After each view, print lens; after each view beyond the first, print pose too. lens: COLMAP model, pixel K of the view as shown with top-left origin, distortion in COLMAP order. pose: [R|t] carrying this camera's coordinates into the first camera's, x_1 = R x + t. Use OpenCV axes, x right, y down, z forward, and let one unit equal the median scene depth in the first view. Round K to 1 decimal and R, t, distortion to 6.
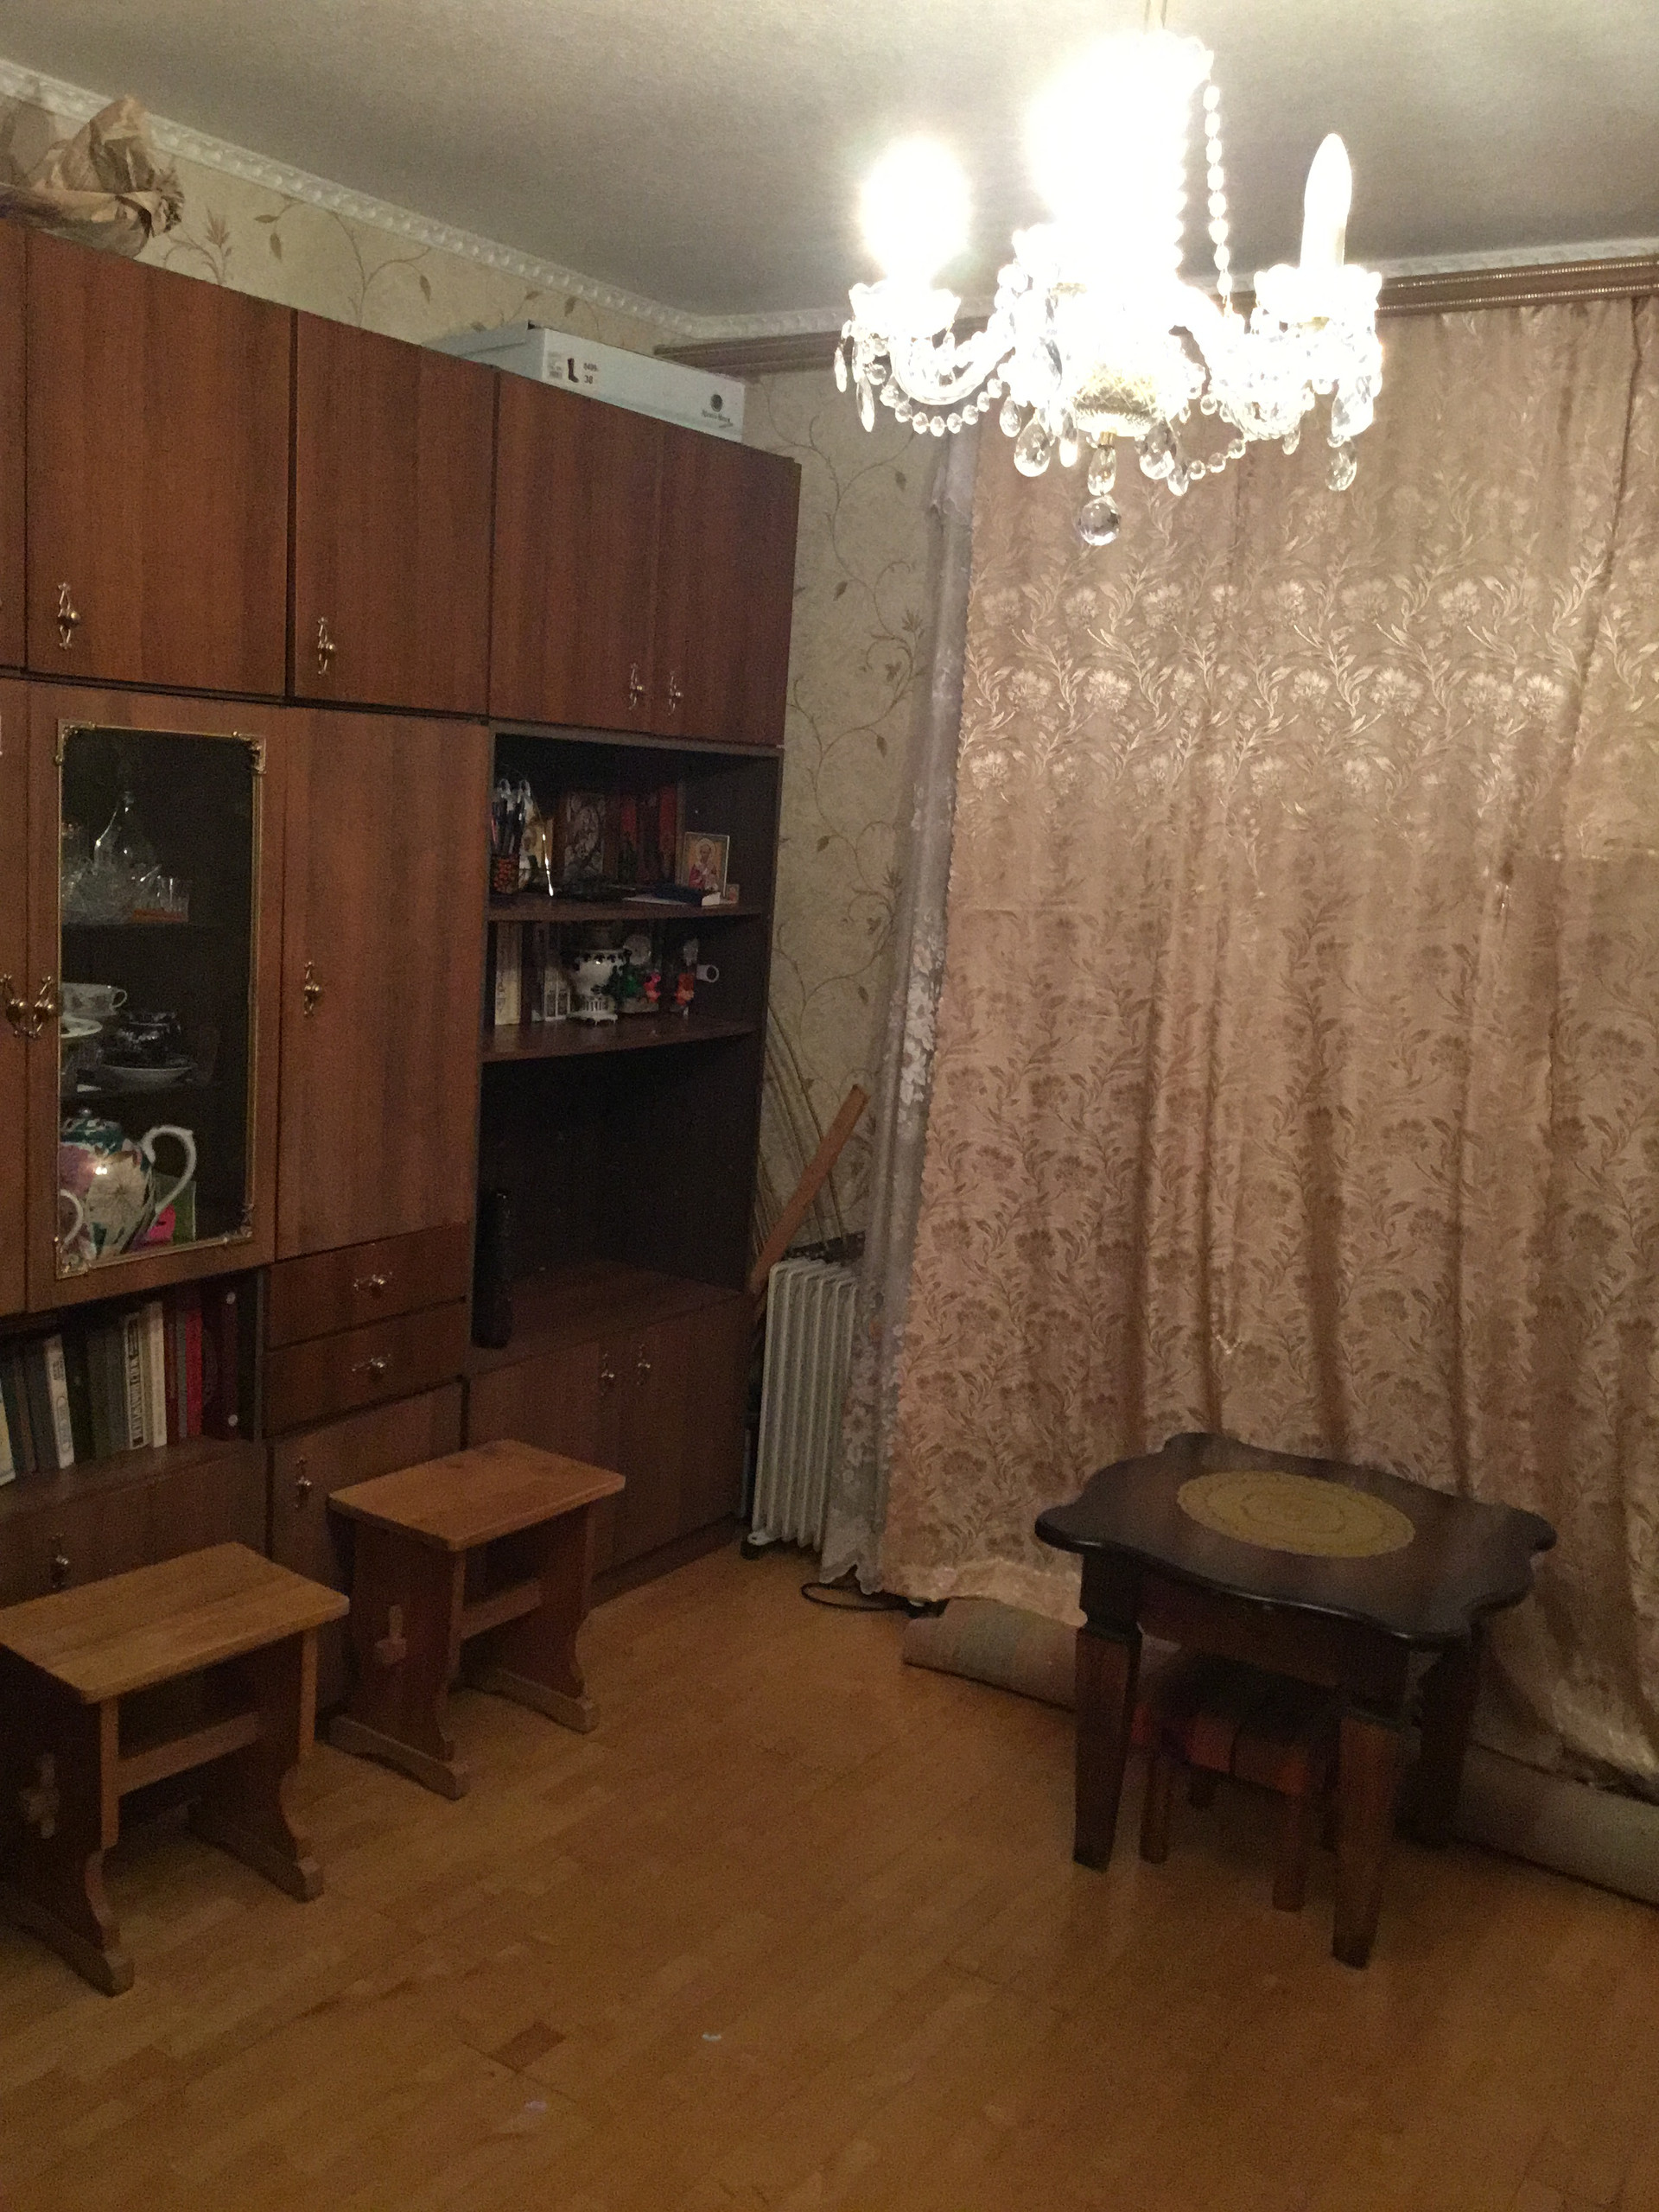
lens RADIAL K [[2005.3, 0, 811.3], [0, 2005.3, 1135.0], [0, 0, 1]] dist [0.116222, -0.262676]
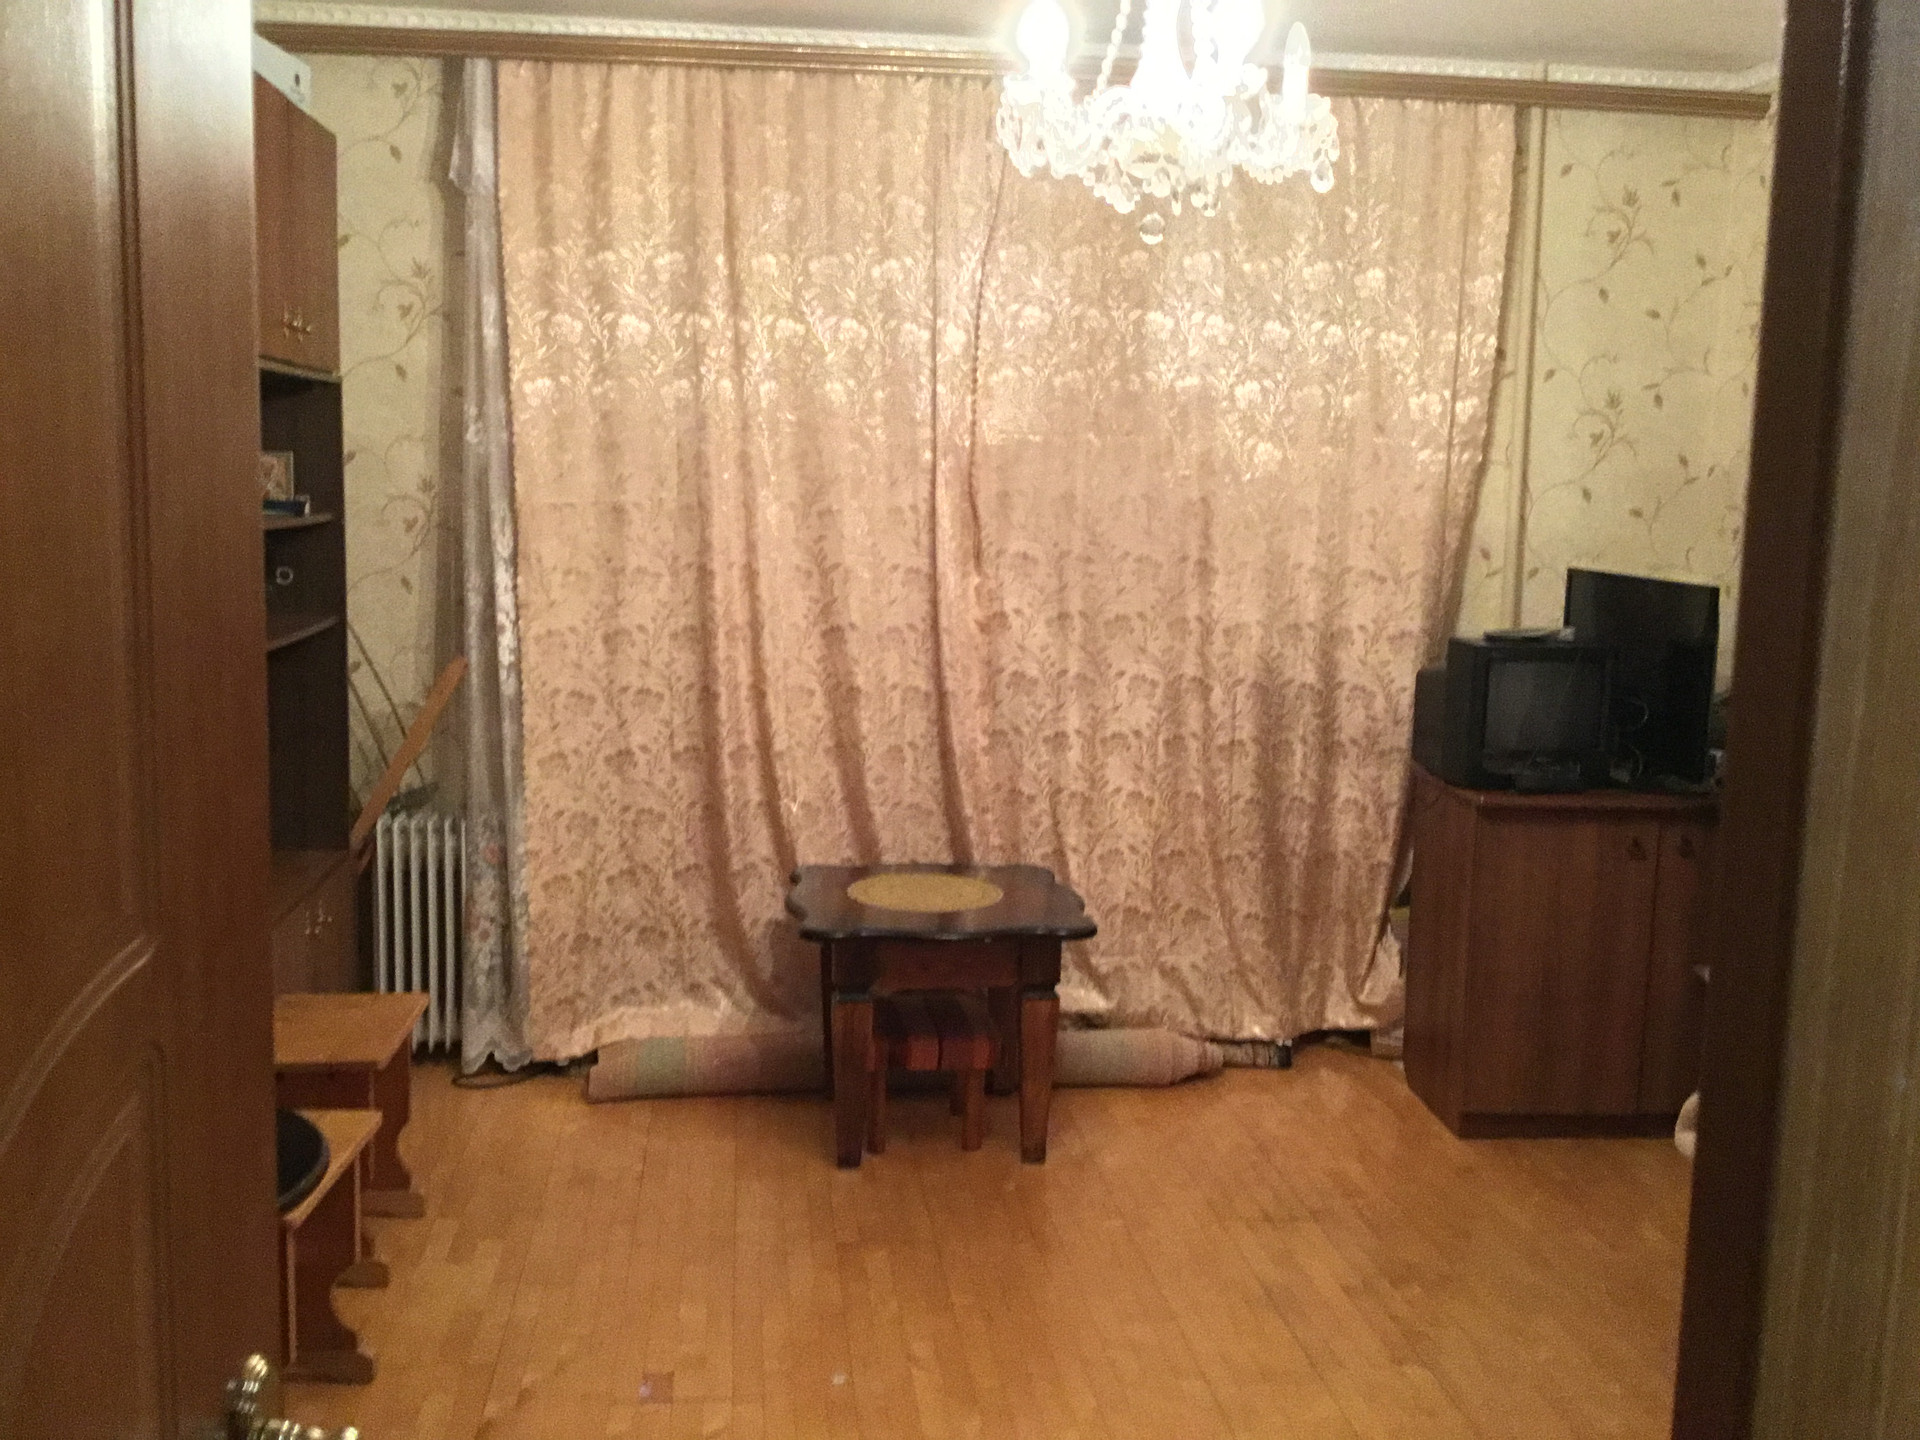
lens RADIAL K [[1740.6, 0, 950.0], [0, 1740.6, 716.5], [0, 0, 1]] dist [0.116222, -0.262676]
pose [[0.756986, -0.135149, 0.639302, -0.456080], [0.135664, 0.989564, 0.048558, 0.000879], [-0.639193, 0.049973, 0.767421, 0.006876]]
